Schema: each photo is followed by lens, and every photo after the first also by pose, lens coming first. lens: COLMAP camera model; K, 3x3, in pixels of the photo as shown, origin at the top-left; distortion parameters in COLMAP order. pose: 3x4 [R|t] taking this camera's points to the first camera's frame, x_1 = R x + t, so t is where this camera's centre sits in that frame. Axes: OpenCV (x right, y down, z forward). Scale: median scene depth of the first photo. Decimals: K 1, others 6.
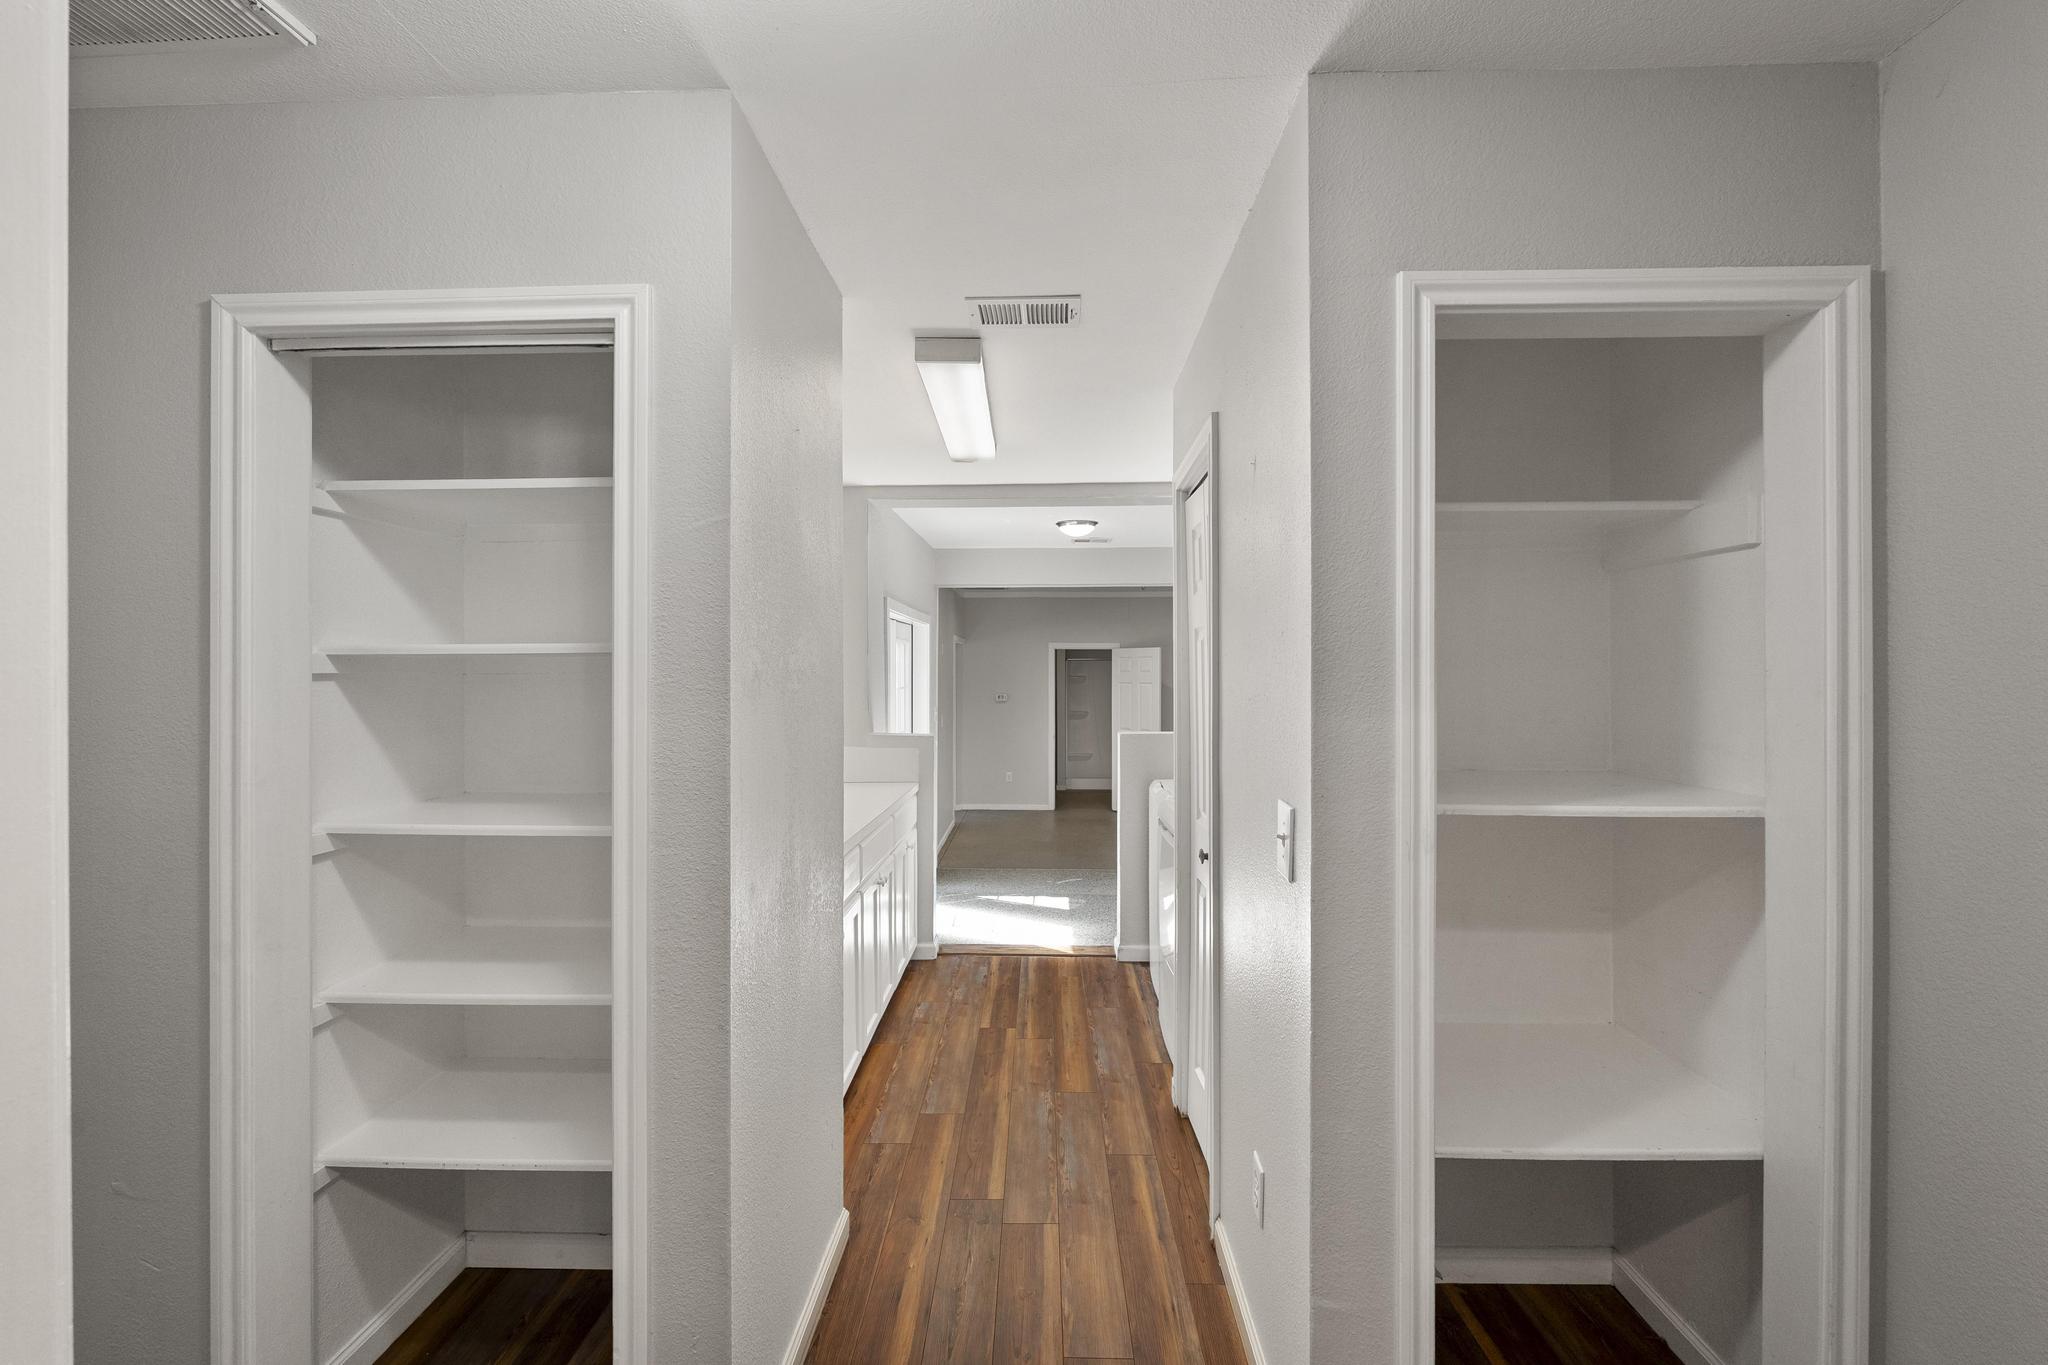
lens RADIAL K [[904.4, 0, 1020.7], [0, 904.4, 673.3], [0, 0, 1]] dist [-0.002915, 0.000550]
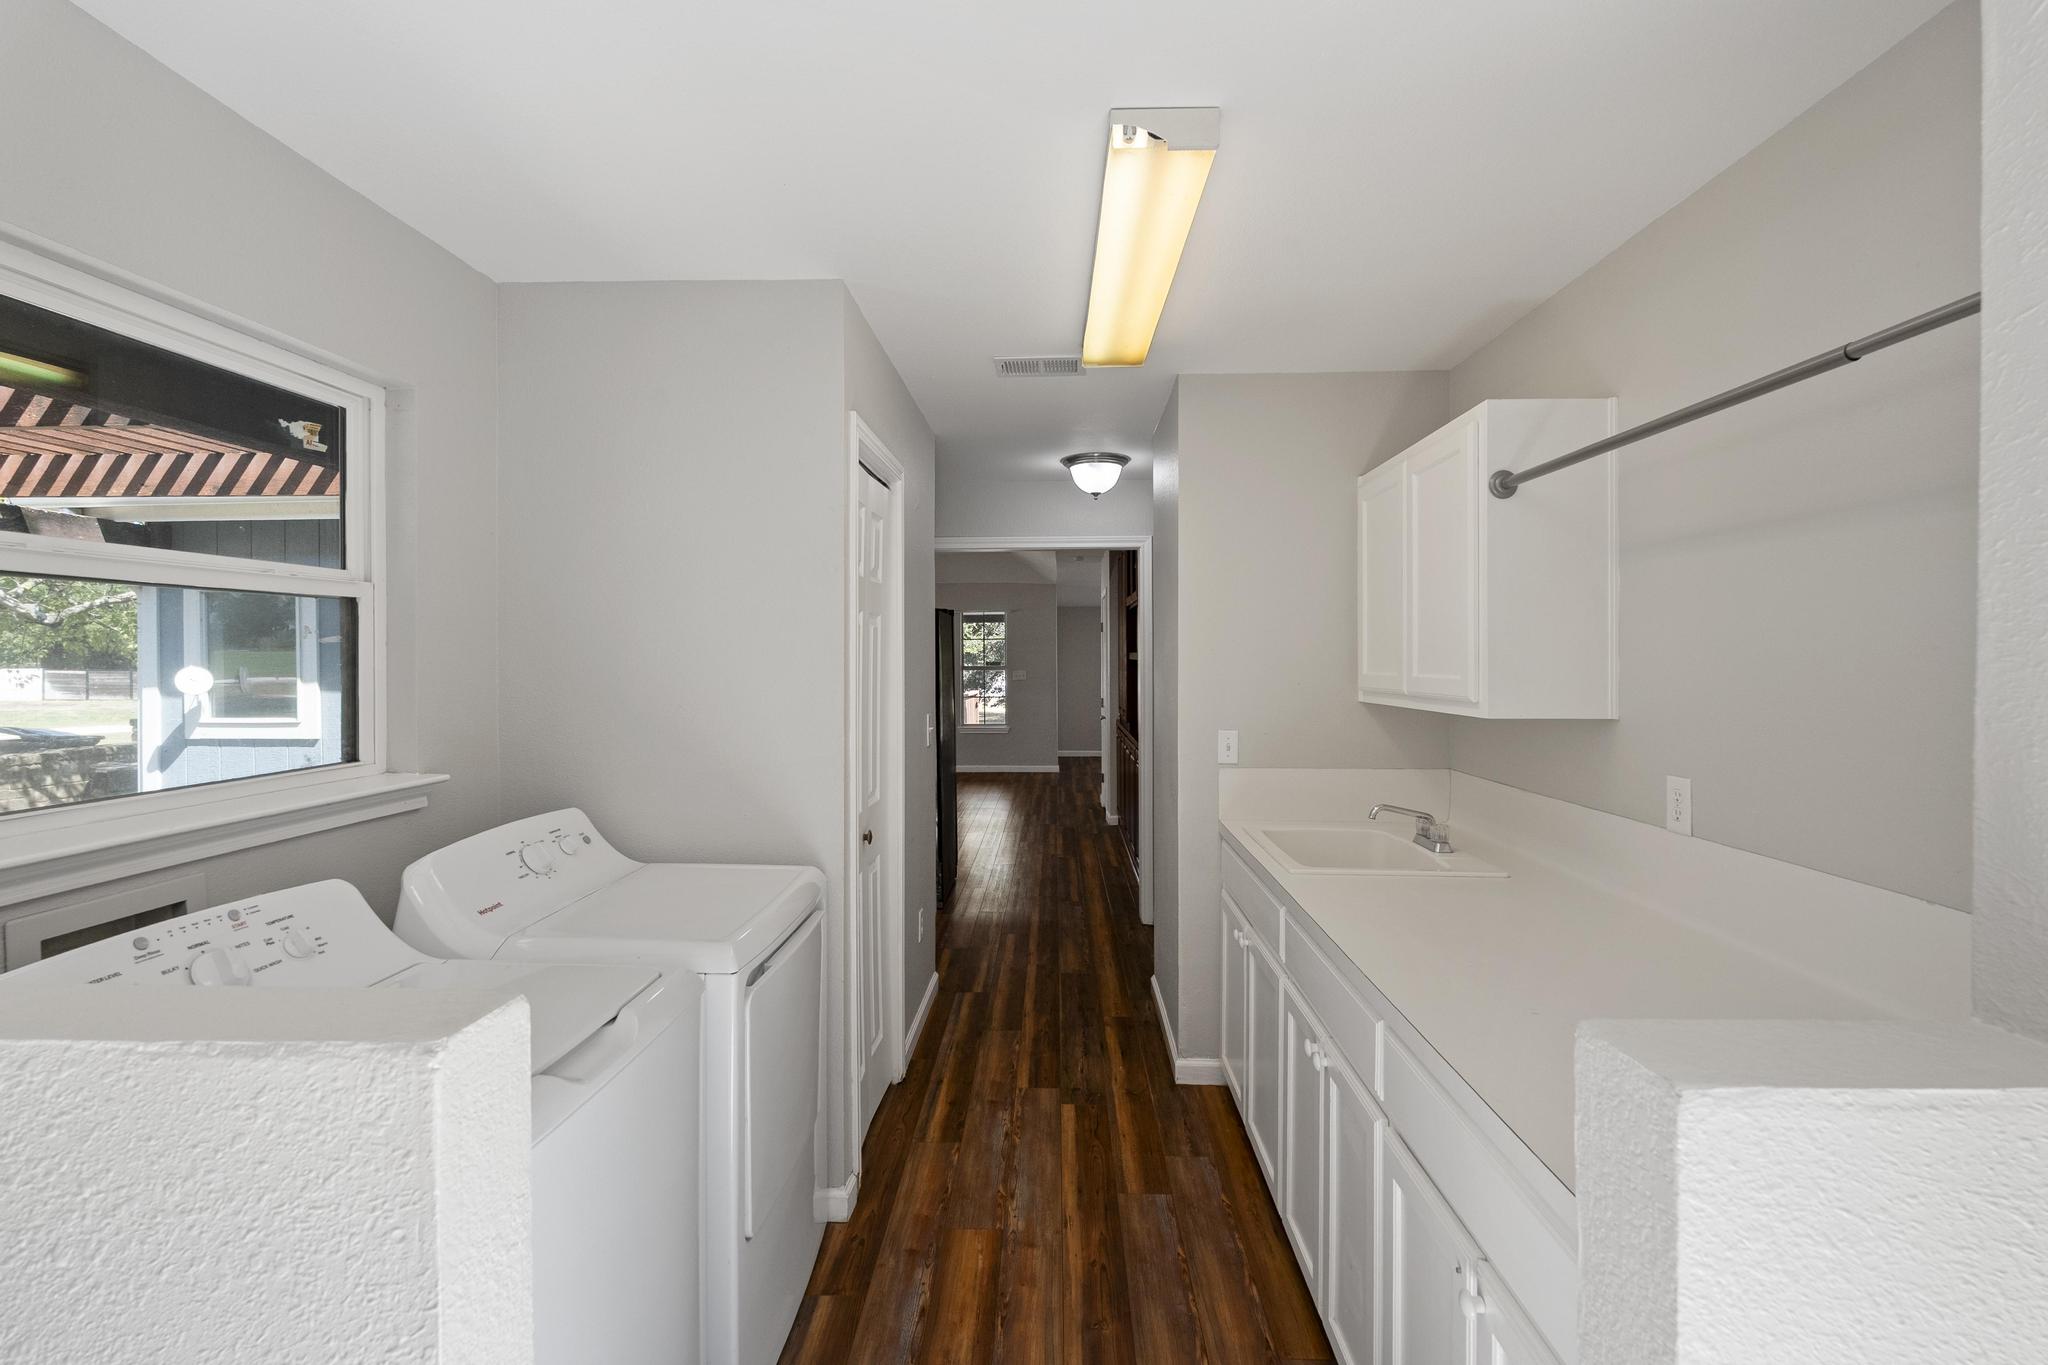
lens RADIAL K [[904.4, 0, 1023.2], [0, 904.4, 671.6], [0, 0, 1]] dist [-0.002915, 0.000550]
pose [[-0.999919, 0.001710, 0.012575, 0.012227], [0.001950, 0.999816, 0.019064, -0.003170], [-0.012540, 0.019087, -0.999739, 1.847294]]
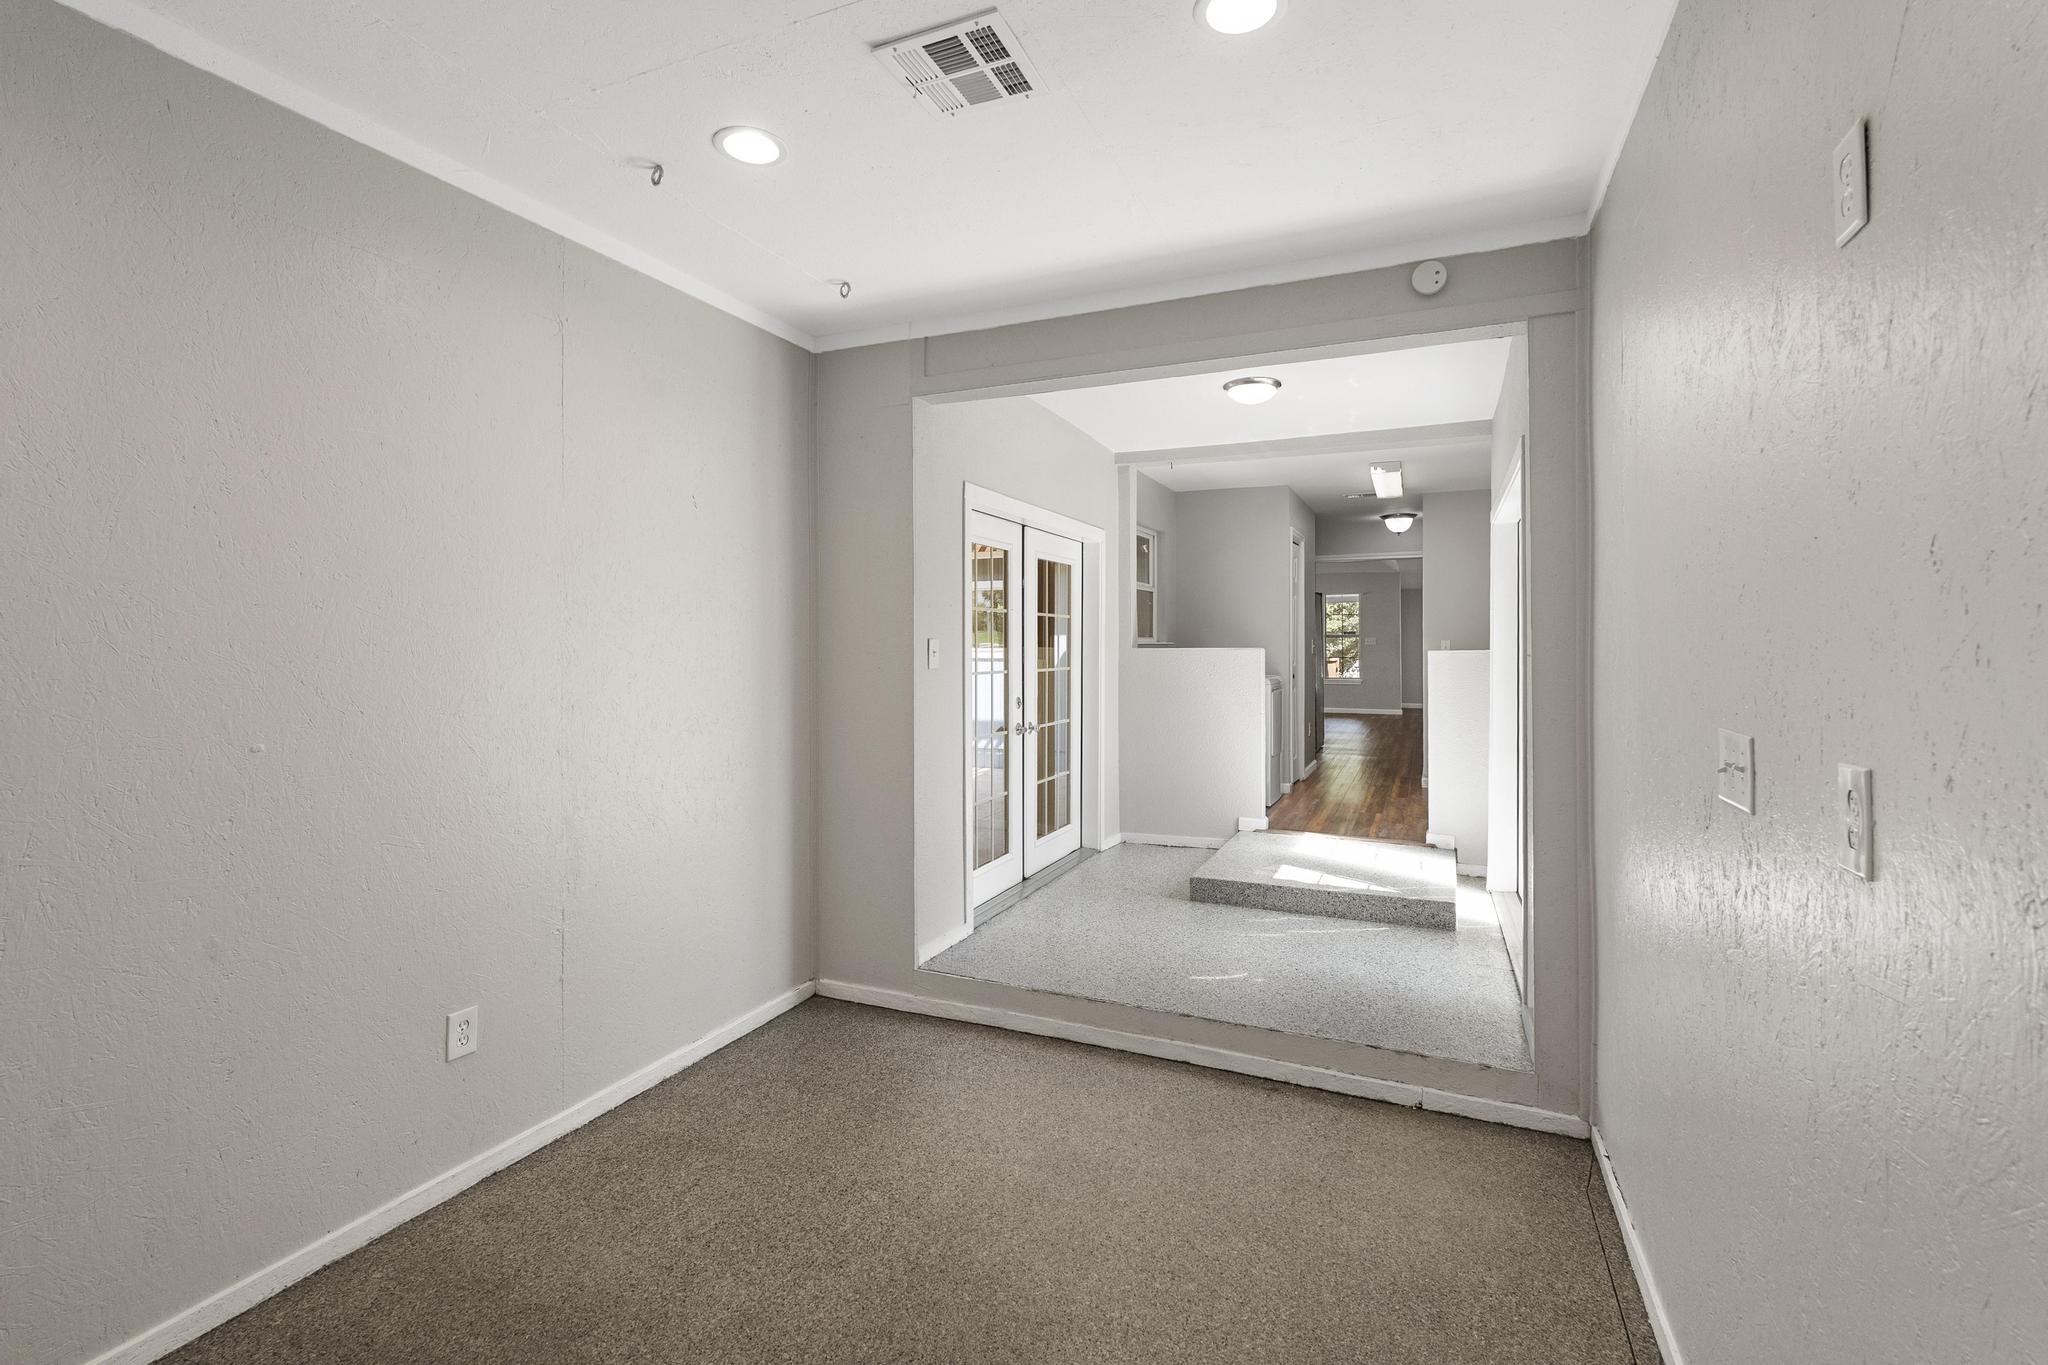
lens RADIAL K [[904.4, 0, 1020.4], [0, 904.4, 661.9], [0, 0, 1]] dist [-0.002915, 0.000550]
pose [[-0.919331, 0.005265, 0.393450, -0.116232], [0.009748, 0.999908, 0.009395, 0.122179], [-0.393364, 0.012473, -0.919298, 3.644646]]
